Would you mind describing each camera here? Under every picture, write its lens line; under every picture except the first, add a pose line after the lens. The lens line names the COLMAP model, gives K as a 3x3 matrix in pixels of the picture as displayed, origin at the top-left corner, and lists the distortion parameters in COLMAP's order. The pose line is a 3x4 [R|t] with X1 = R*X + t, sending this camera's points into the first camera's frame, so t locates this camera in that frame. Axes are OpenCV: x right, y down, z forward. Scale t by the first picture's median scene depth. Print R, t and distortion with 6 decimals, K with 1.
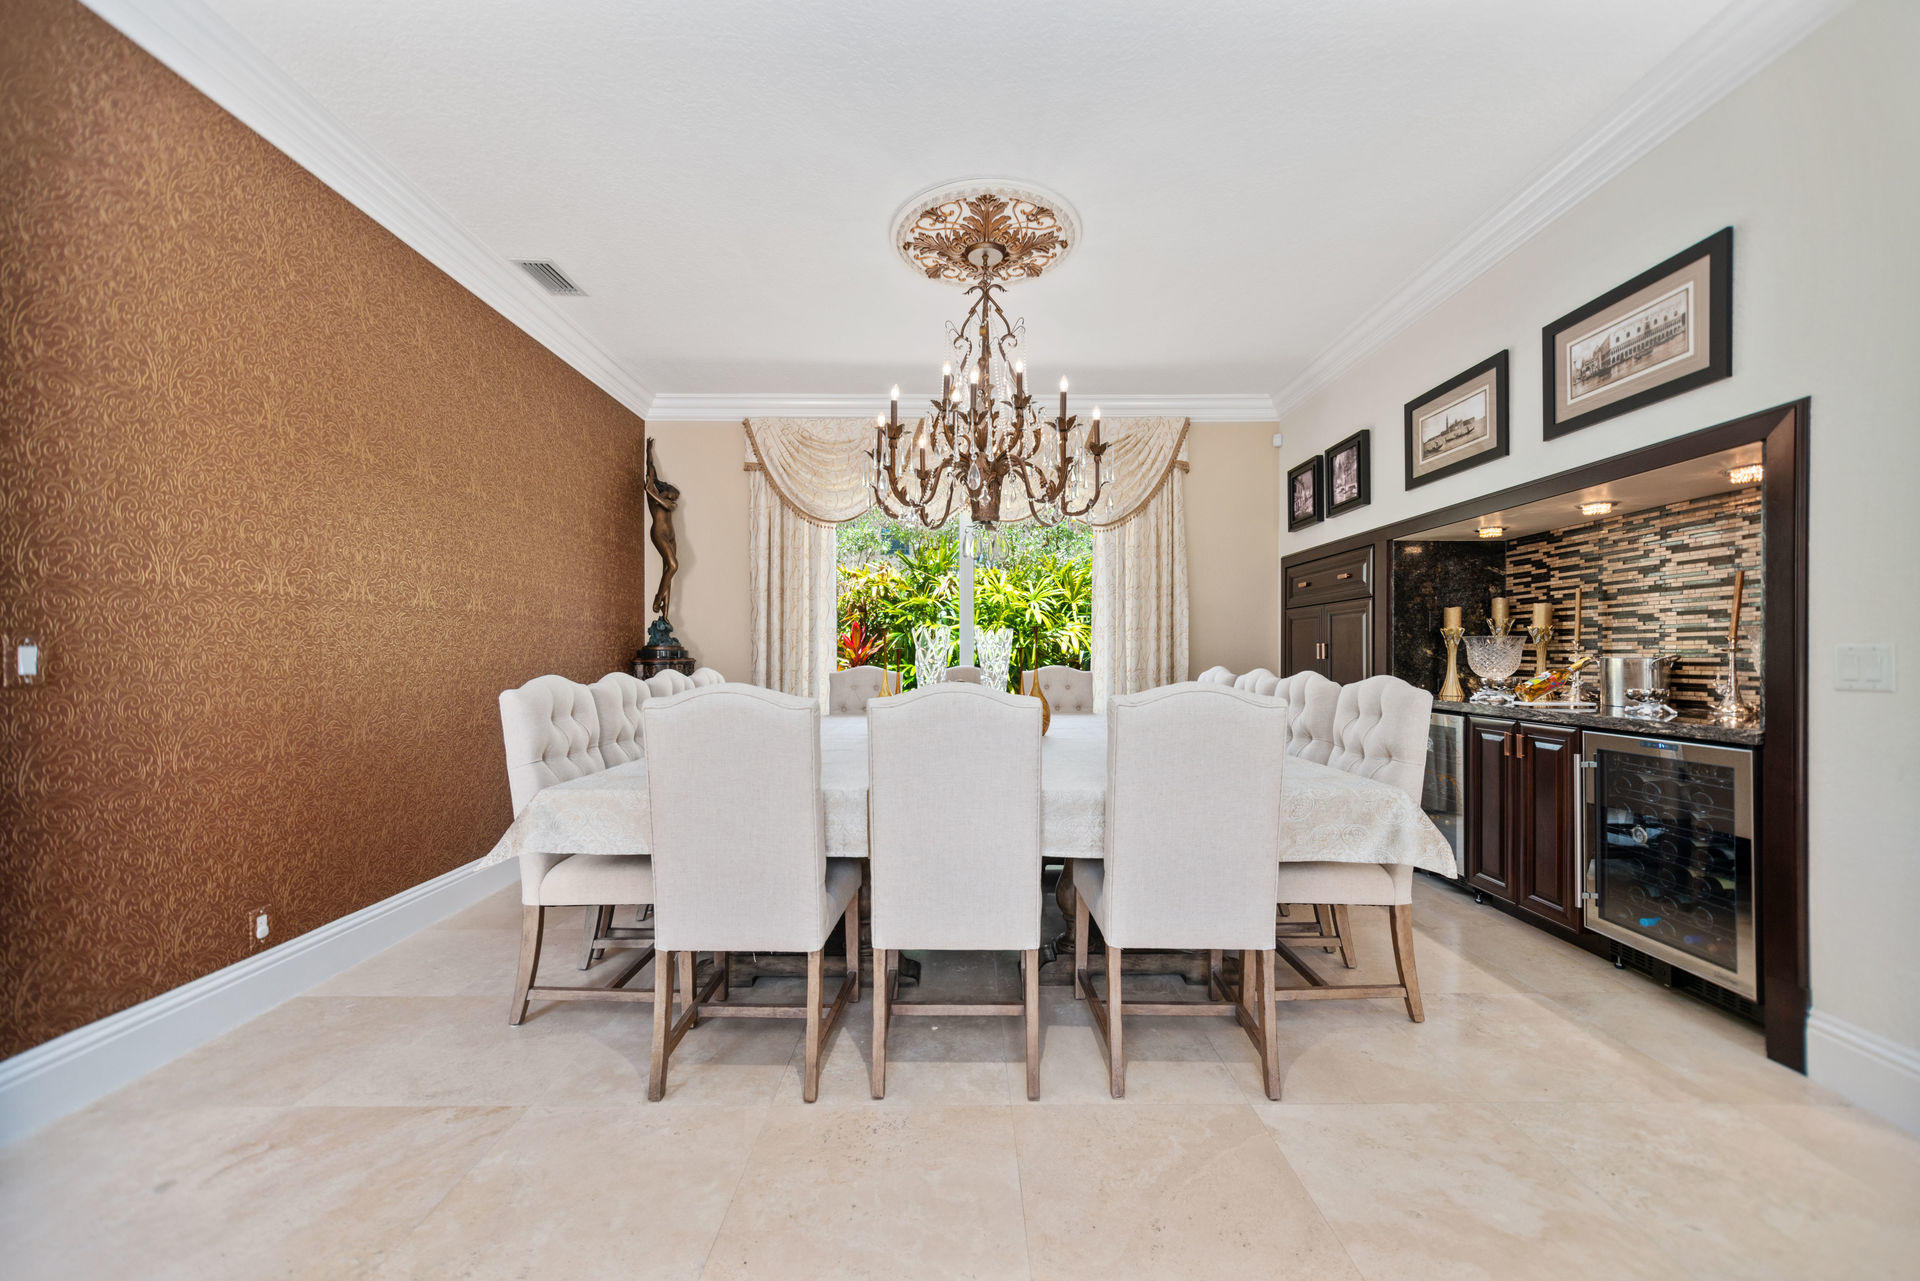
lens RADIAL K [[754.5, 0, 948.9], [0, 754.5, 652.7], [0, 0, 1]] dist [-0.001141, 0.000209]
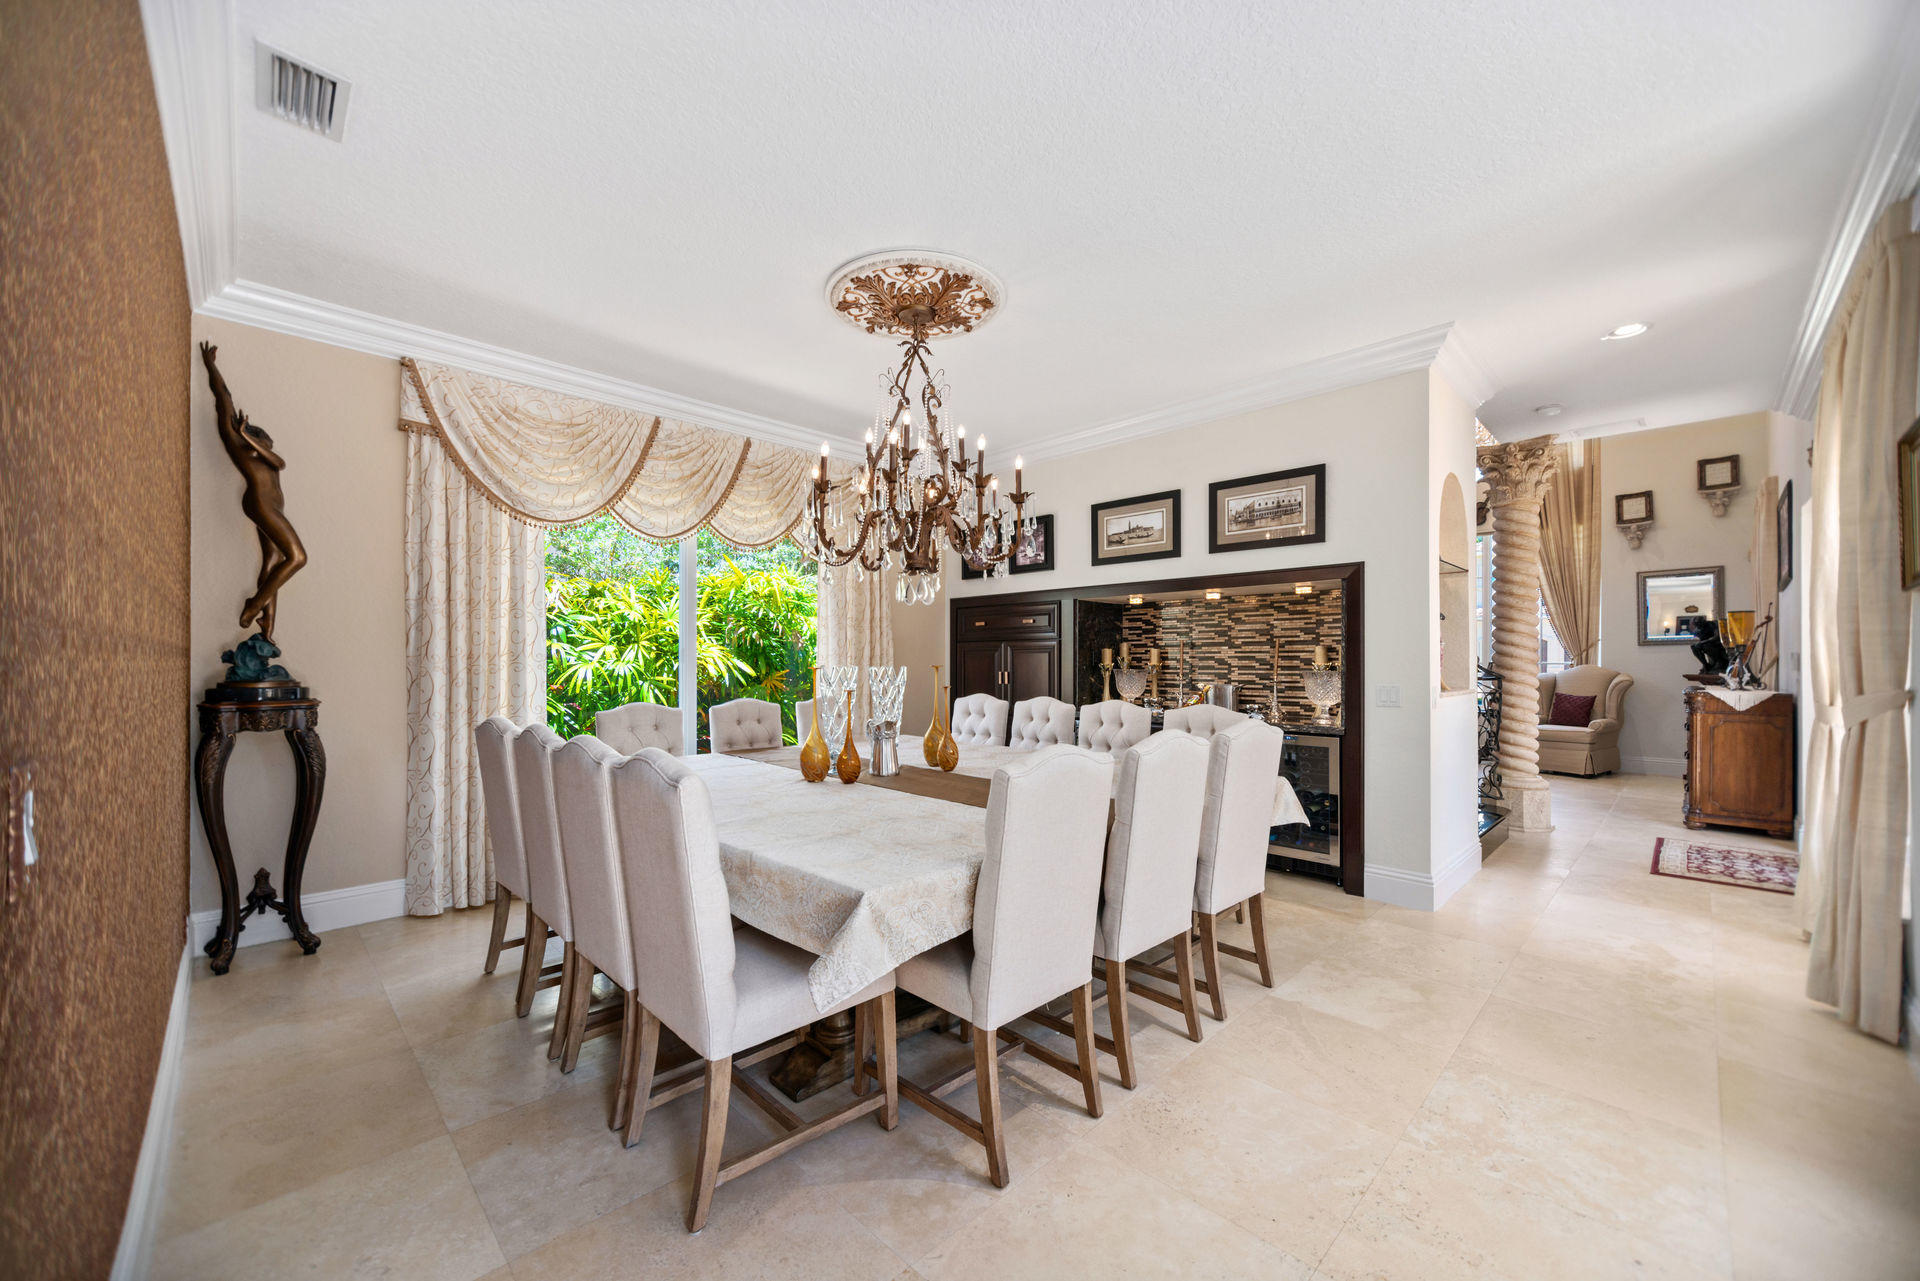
lens RADIAL K [[753.1, 0, 962.1], [0, 753.1, 653.5], [0, 0, 1]] dist [0.000975, 0.000561]
pose [[0.702068, 0.008744, 0.712056, -0.653838], [-0.002557, 0.999949, -0.009758, -0.042664], [-0.712105, 0.005030, 0.702055, 0.215072]]
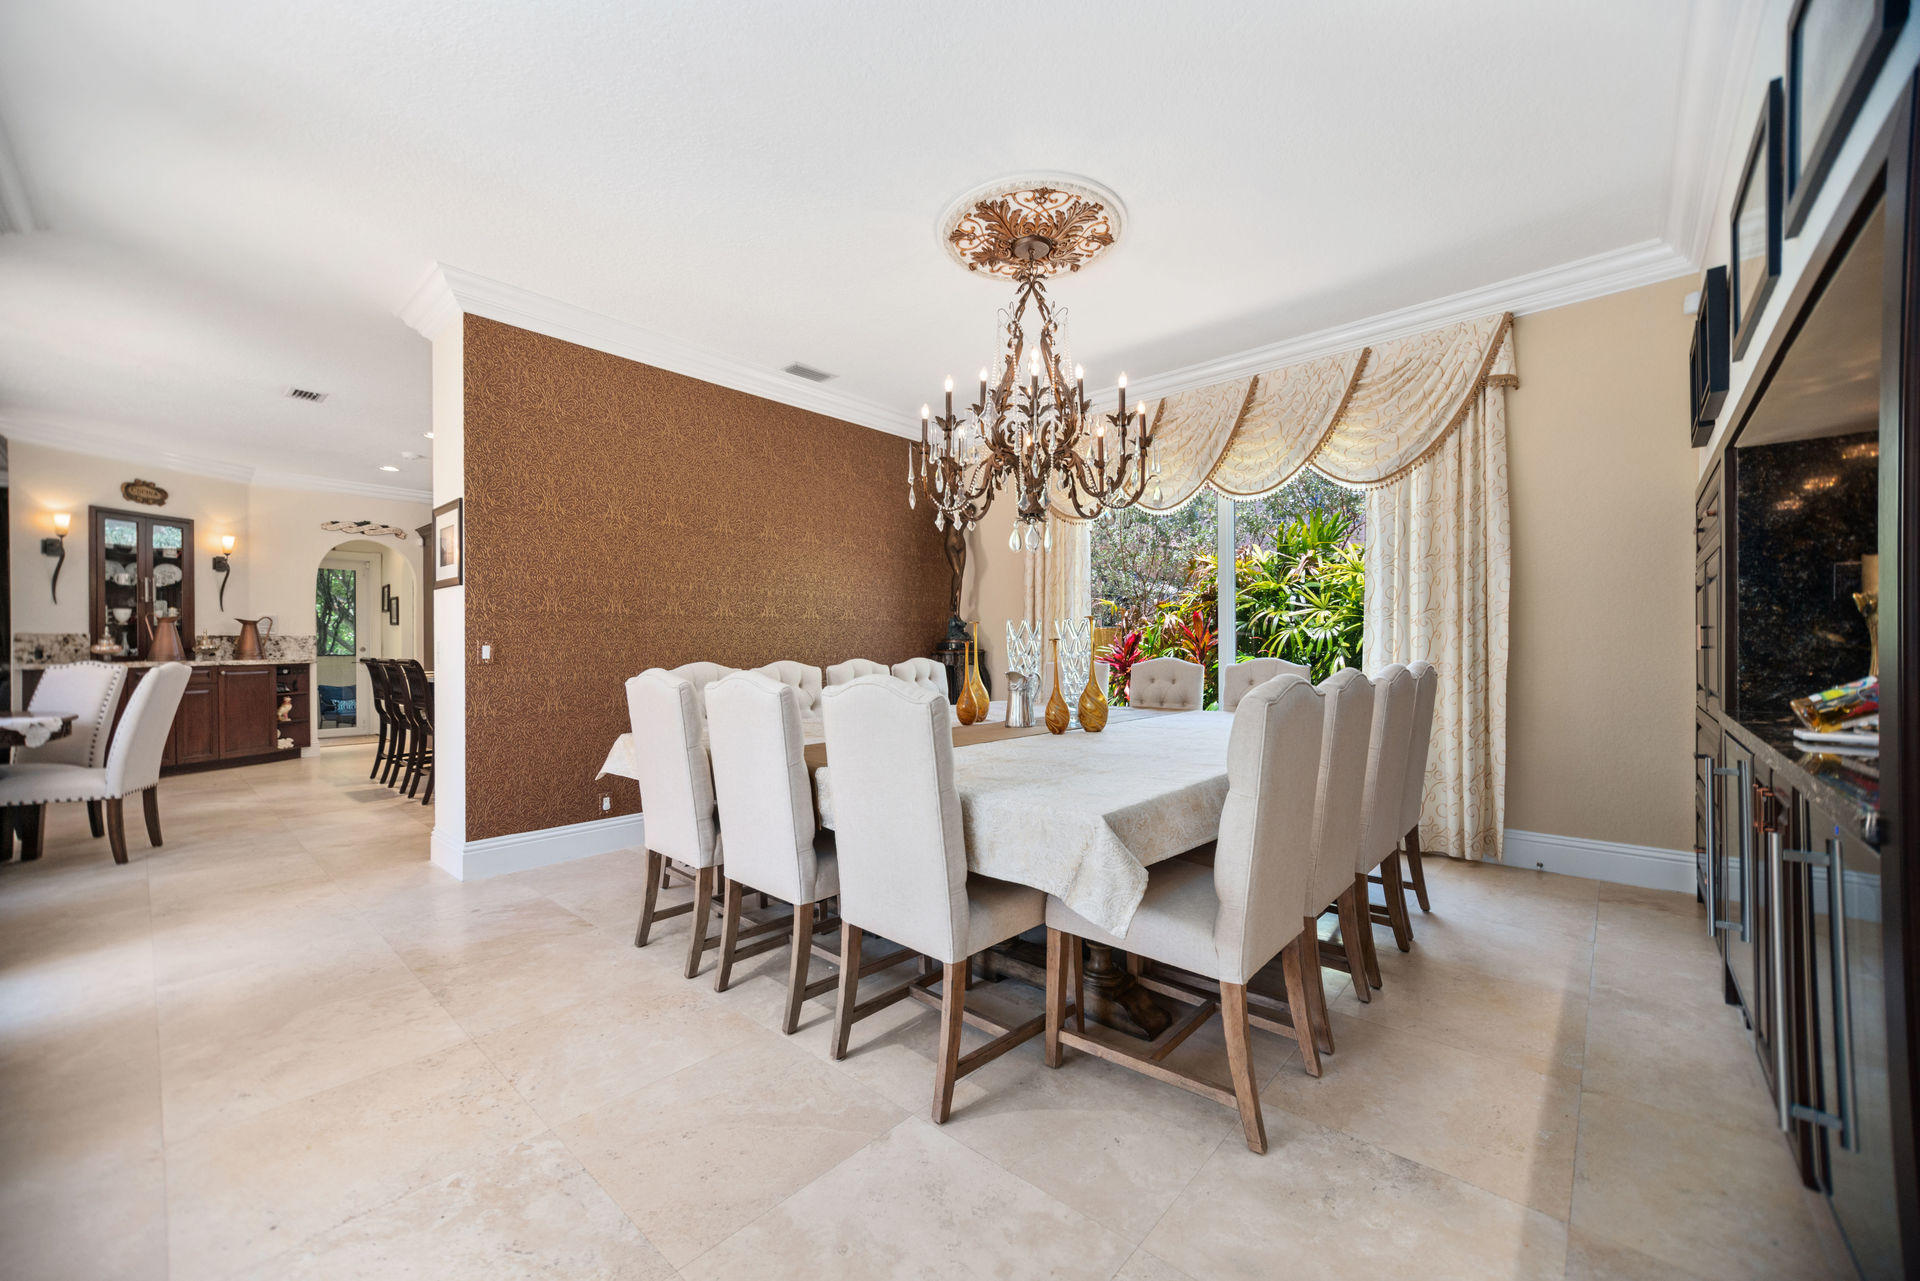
lens RADIAL K [[742.3, 0, 943.0], [0, 742.3, 642.0], [0, 0, 1]] dist [0.000172, 0.000169]
pose [[0.737546, -0.007902, -0.675251, 0.626065], [0.006996, 0.999967, -0.004060, -0.000236], [0.675261, -0.001730, 0.737577, 0.190947]]
